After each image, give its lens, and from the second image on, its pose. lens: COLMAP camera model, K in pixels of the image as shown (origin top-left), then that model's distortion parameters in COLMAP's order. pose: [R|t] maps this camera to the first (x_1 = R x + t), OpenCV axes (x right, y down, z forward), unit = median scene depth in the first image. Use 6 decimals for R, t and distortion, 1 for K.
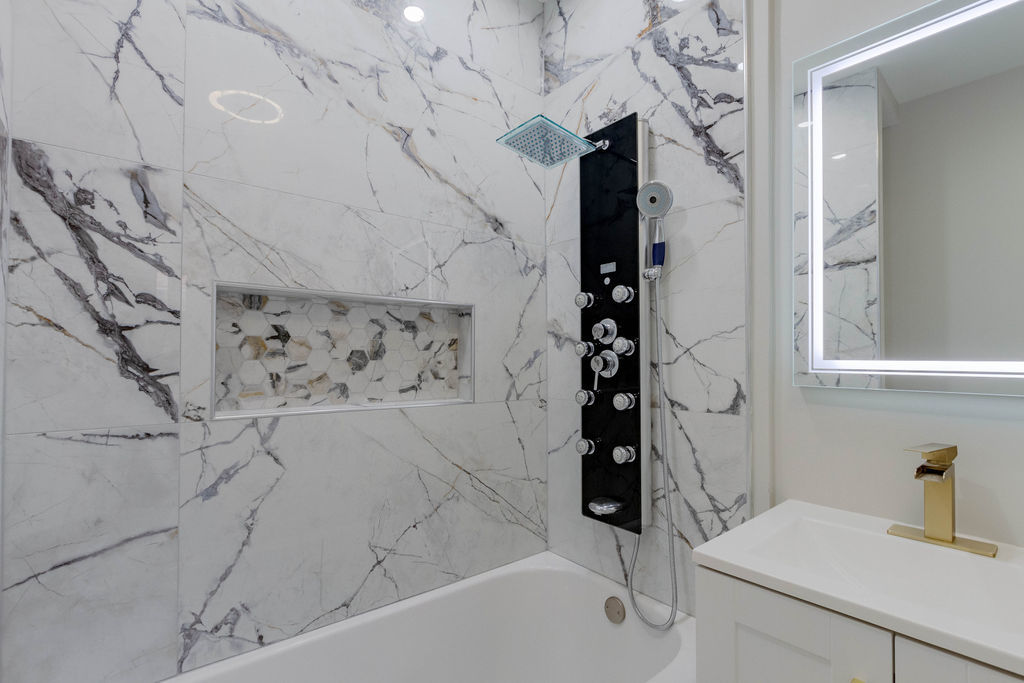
lens RADIAL K [[481.7, 0, 513.5], [0, 481.7, 347.9], [0, 0, 1]] dist [-0.003125, -0.002710]
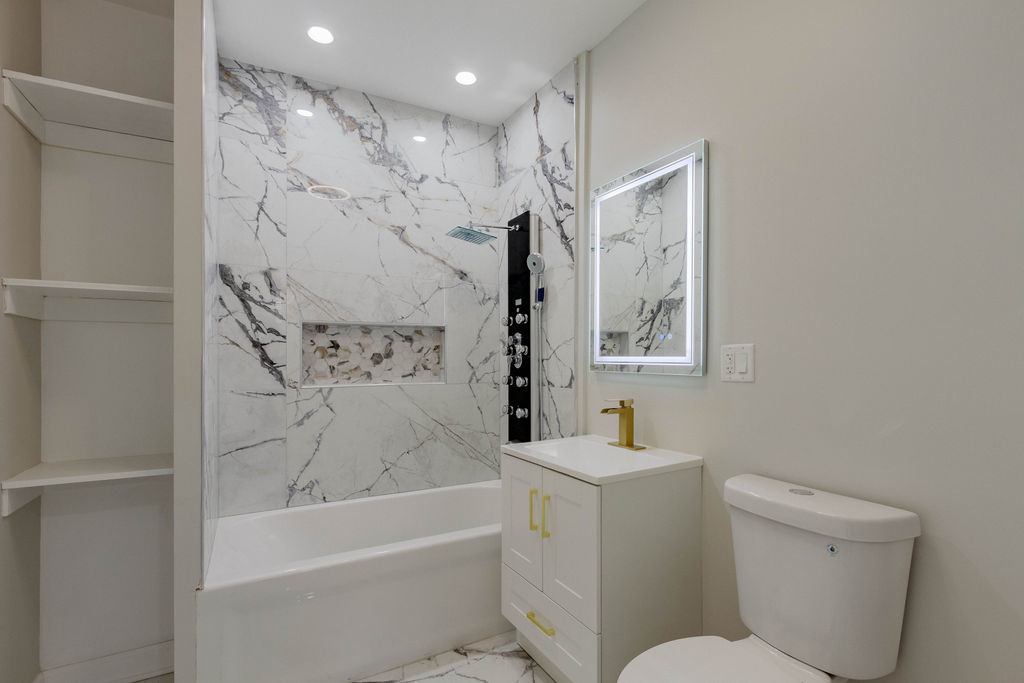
lens RADIAL K [[481.7, 0, 511.8], [0, 481.7, 347.6], [0, 0, 1]] dist [-0.003125, -0.002710]
pose [[0.983178, -0.011108, -0.182312, 0.522886], [0.011401, 0.999935, 0.000557, -0.011691], [0.182294, -0.002626, 0.983241, -0.704085]]
